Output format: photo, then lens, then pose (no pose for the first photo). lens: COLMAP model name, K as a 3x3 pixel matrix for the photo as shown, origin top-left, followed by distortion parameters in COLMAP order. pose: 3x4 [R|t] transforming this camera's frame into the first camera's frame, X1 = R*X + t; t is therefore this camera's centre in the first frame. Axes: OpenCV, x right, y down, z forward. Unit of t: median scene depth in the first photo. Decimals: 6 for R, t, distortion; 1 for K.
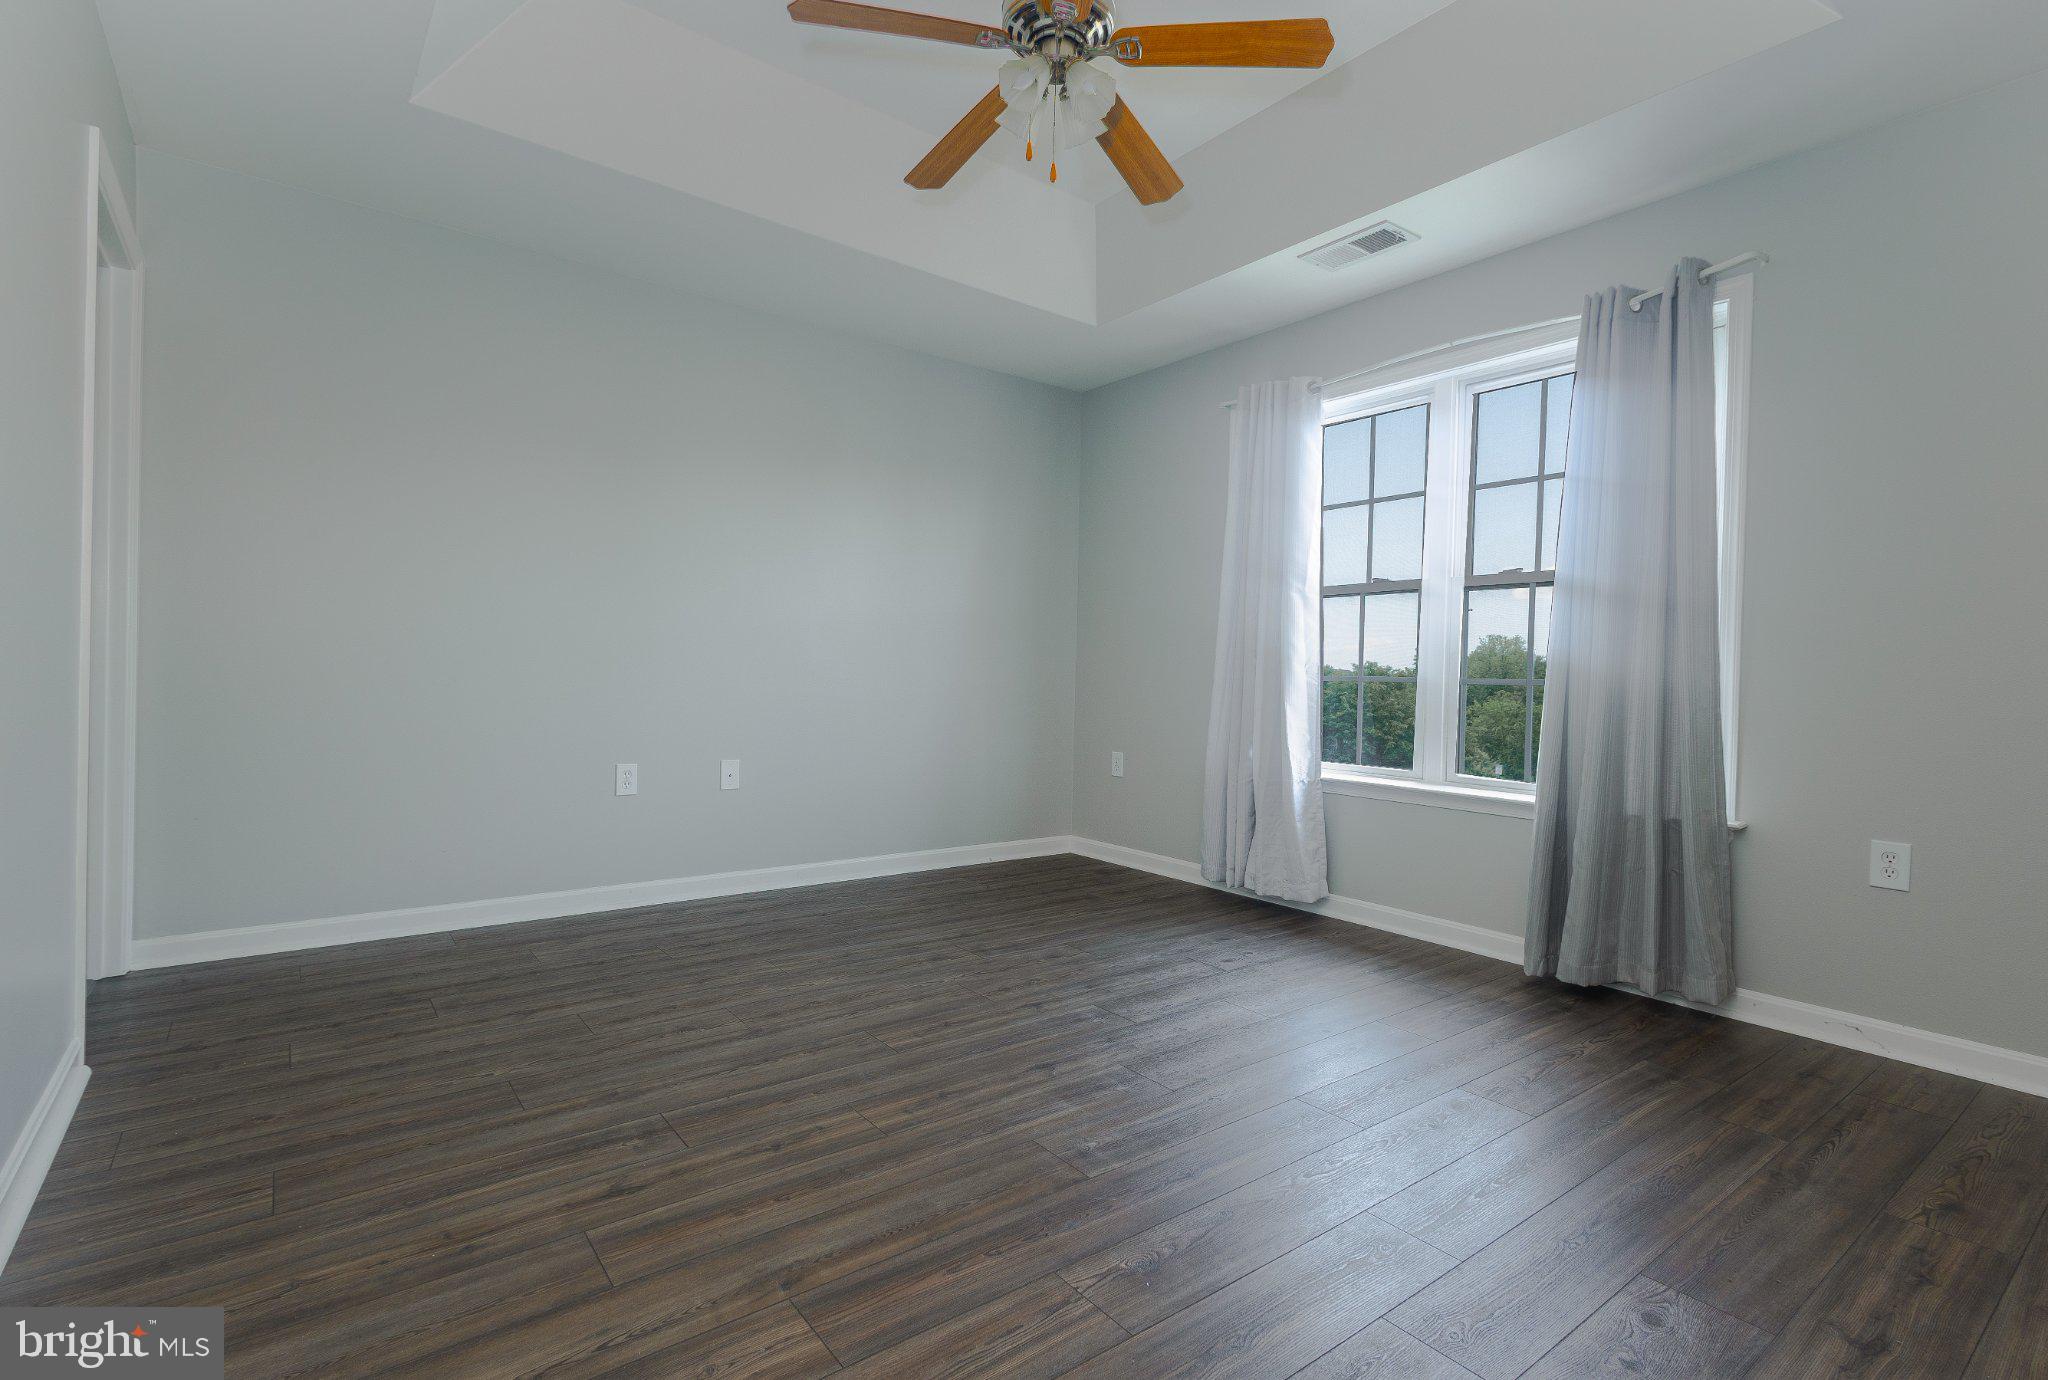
lens RADIAL K [[970.4, 0, 1024.0], [0, 970.4, 688.5], [0, 0, 1]] dist [0.010635, -0.000722]
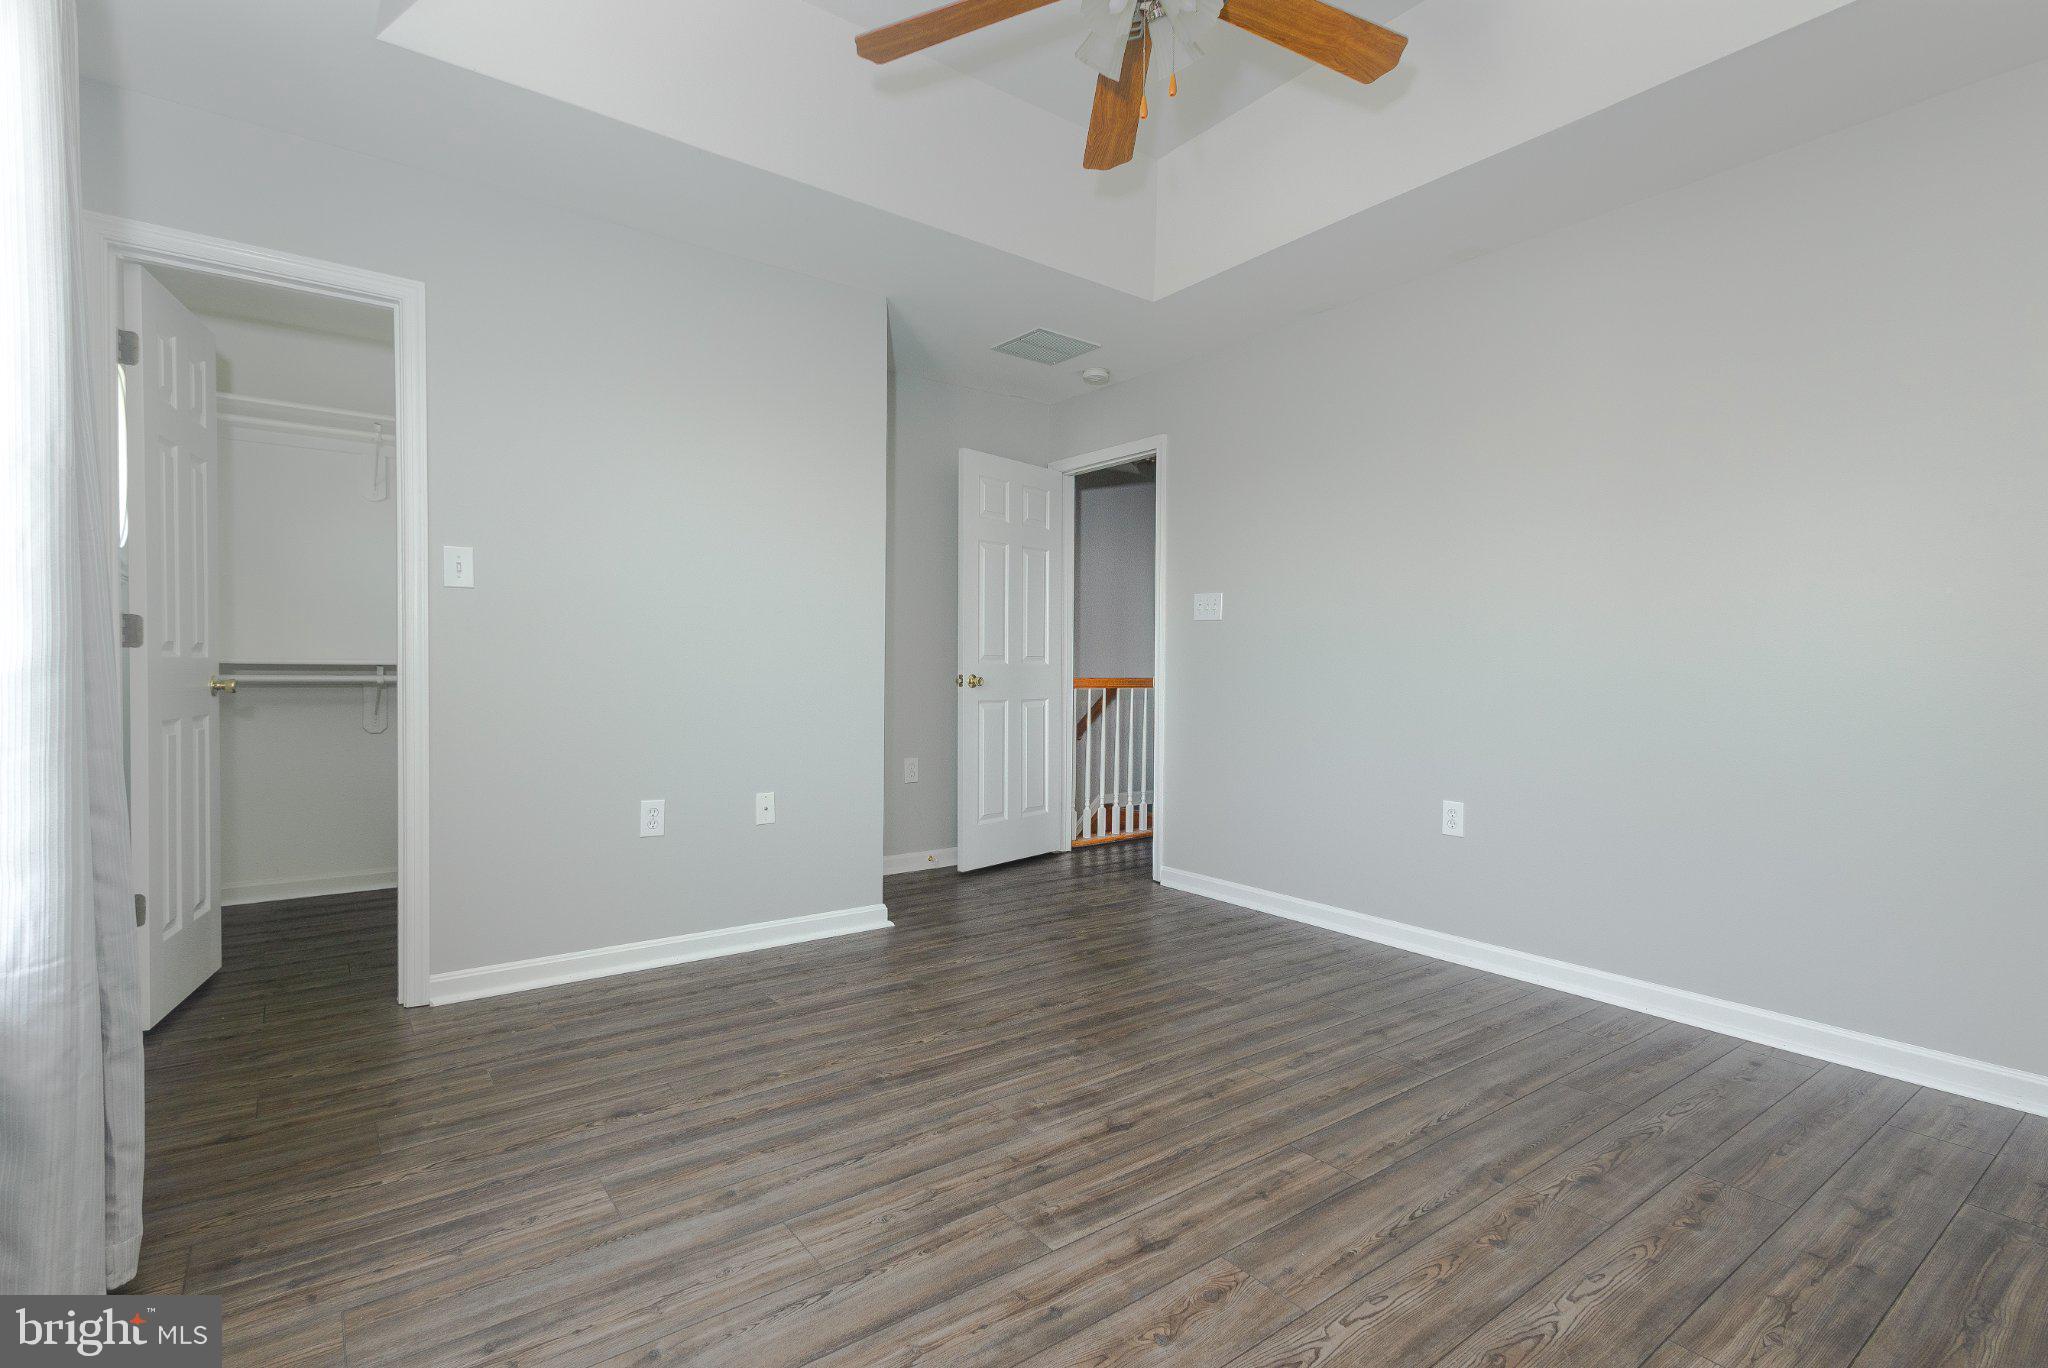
lens RADIAL K [[970.4, 0, 1024.4], [0, 970.4, 684.0], [0, 0, 1]] dist [0.010635, -0.000722]
pose [[-0.999399, -0.031707, 0.014017, 0.112480], [-0.031359, 0.999211, 0.024374, -0.049289], [-0.014778, 0.023920, -0.999605, 1.962872]]
